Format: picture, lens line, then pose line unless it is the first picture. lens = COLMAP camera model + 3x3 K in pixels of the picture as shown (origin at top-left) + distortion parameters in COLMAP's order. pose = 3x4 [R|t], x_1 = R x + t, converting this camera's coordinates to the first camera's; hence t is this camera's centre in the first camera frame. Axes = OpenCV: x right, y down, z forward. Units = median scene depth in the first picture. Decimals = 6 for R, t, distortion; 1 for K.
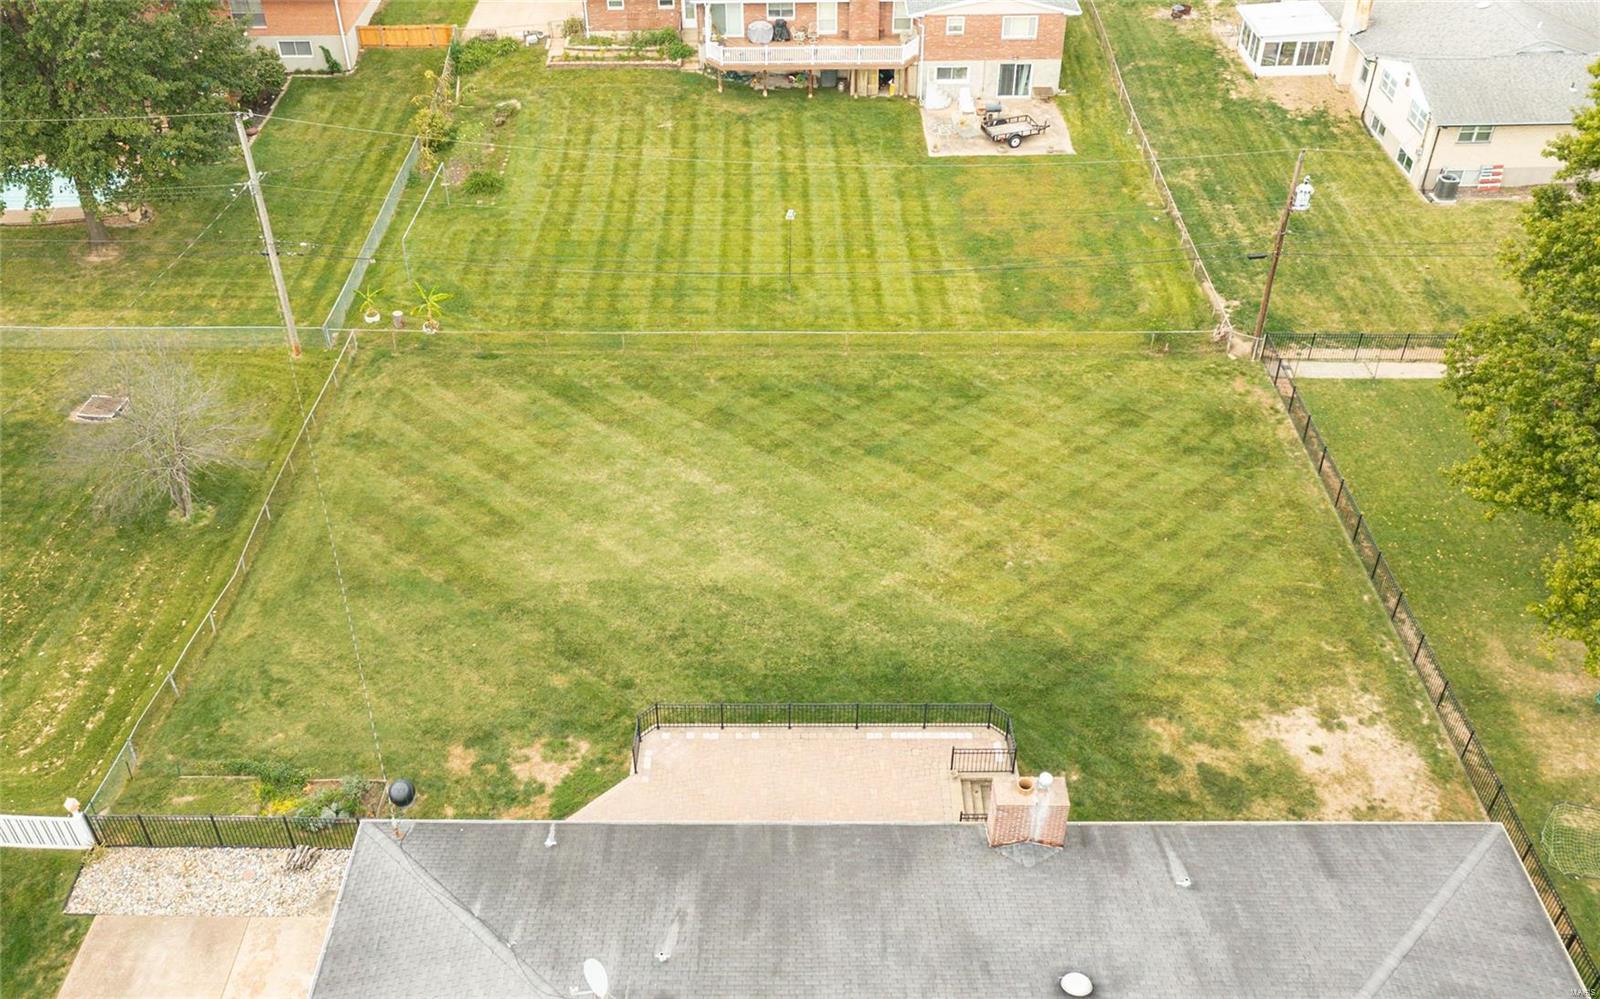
lens RADIAL K [[1364.2, 0, 759.9], [0, 1364.2, 438.7], [0, 0, 1]] dist [-0.000607, -0.000501]
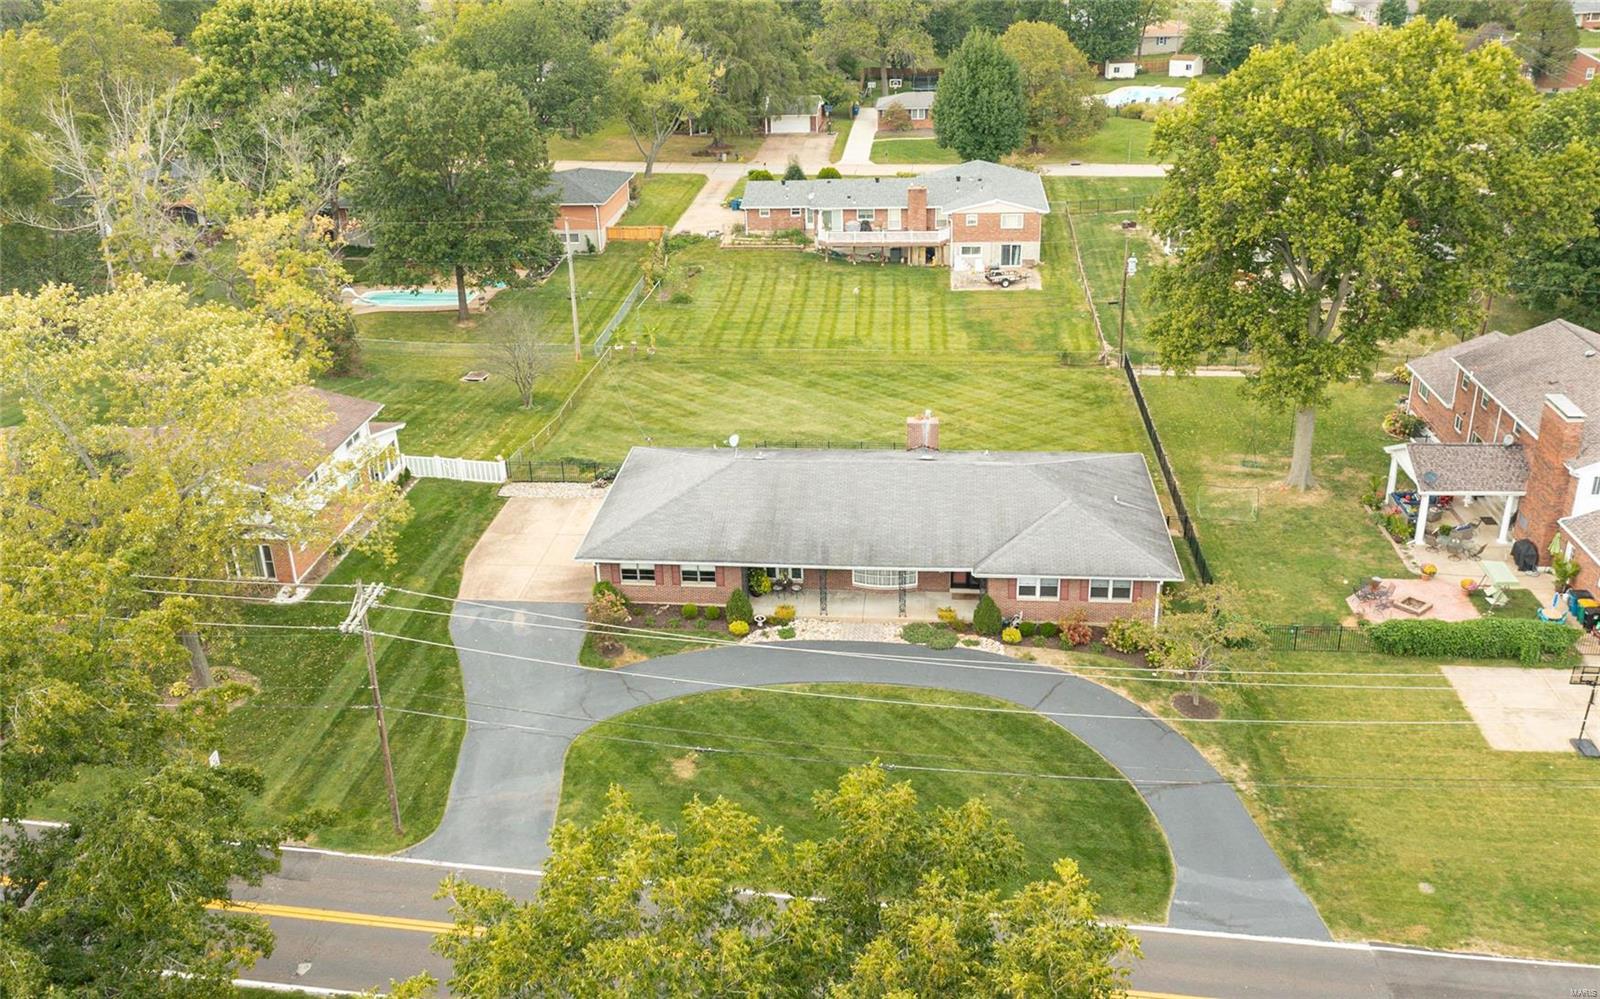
lens RADIAL K [[1292.8, 0, 749.1], [0, 1292.8, 520.1], [0, 0, 1]] dist [-0.004800, 0.002117]
pose [[0.993164, 0.030144, -0.112764, 0.090011], [-0.050458, 0.982022, -0.181899, 0.479043], [0.105253, 0.186346, 0.976830, -0.650924]]
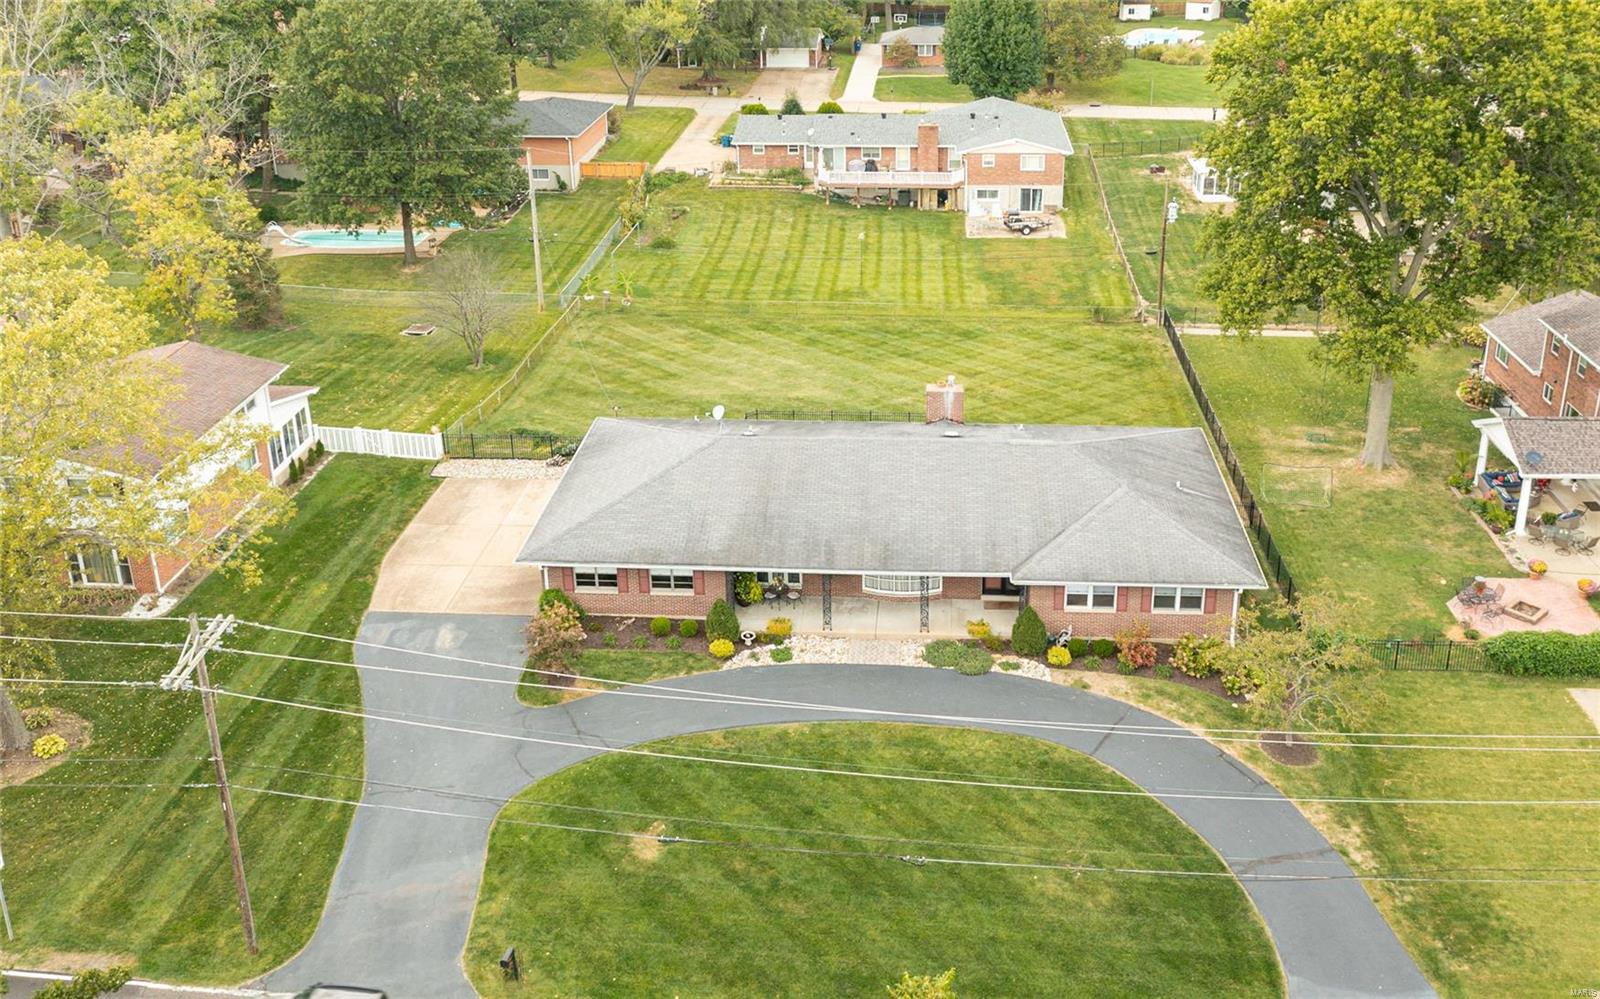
lens RADIAL K [[1364.2, 0, 842.2], [0, 1364.2, 375.0], [0, 0, 1]] dist [-0.000607, -0.000501]
pose [[0.998740, 0.026948, -0.042341, 0.076655], [-0.037025, 0.965146, -0.259082, 0.428558], [0.033883, 0.260323, 0.964927, -0.505486]]
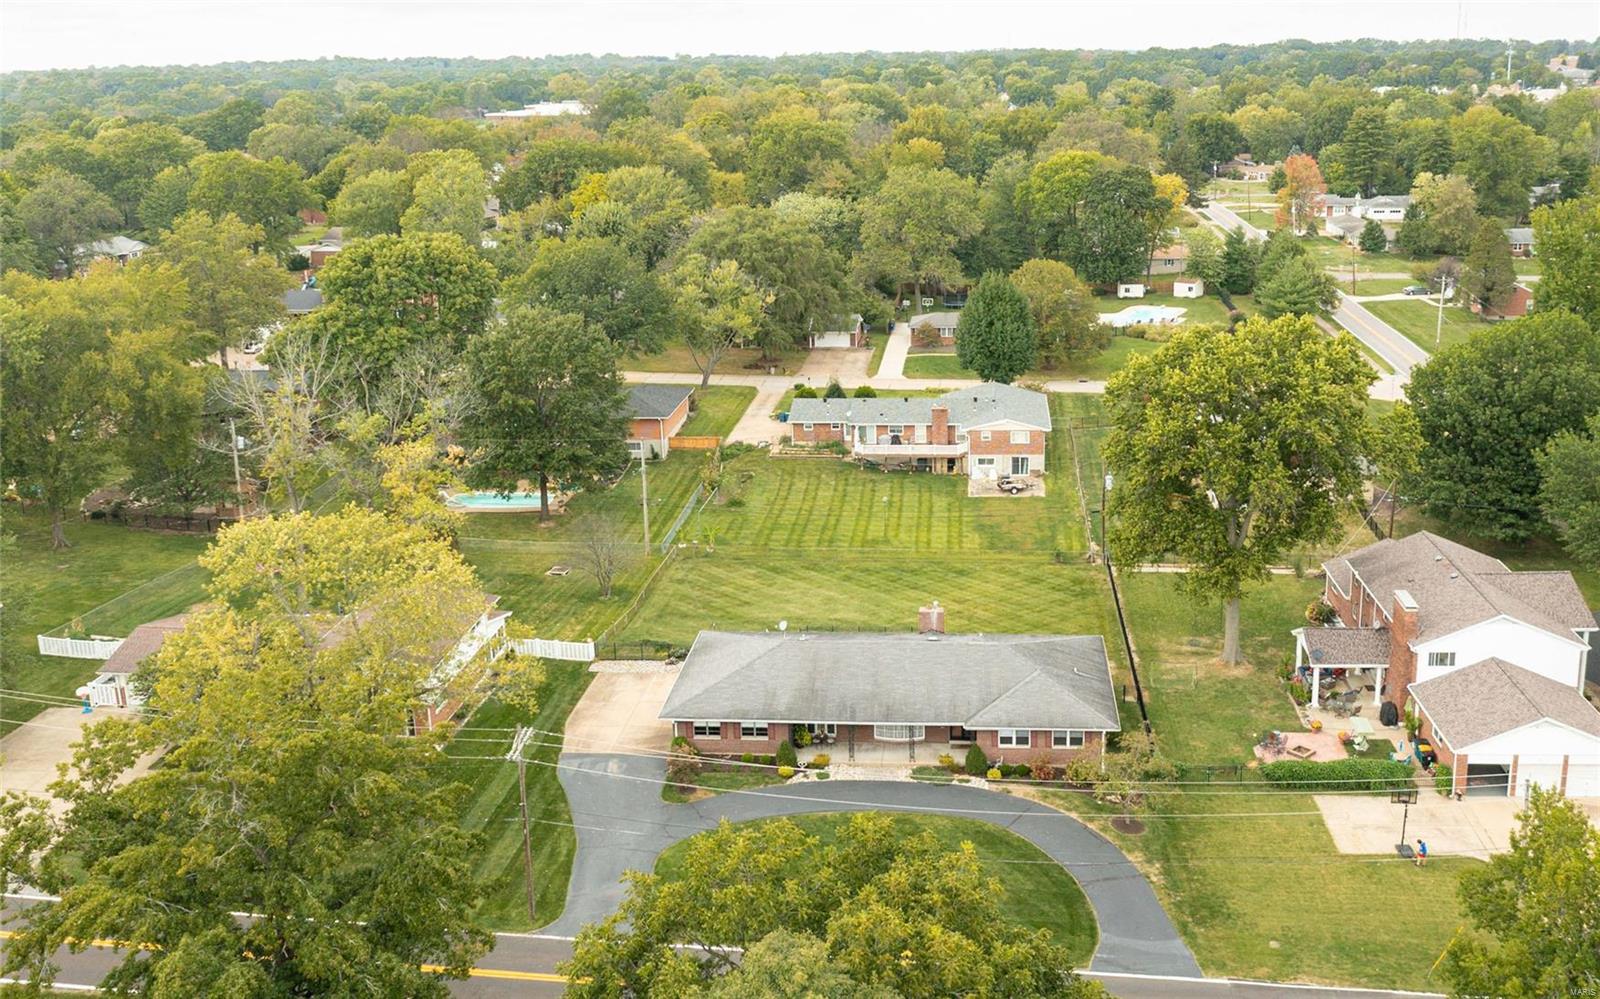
lens RADIAL K [[1364.2, 0, 881.0], [0, 1364.2, 450.2], [0, 0, 1]] dist [-0.000607, -0.000501]
pose [[0.998498, 0.016278, -0.052316, 0.136417], [-0.034386, 0.929559, -0.367065, 0.586377], [0.042656, 0.368313, 0.928723, -1.071873]]
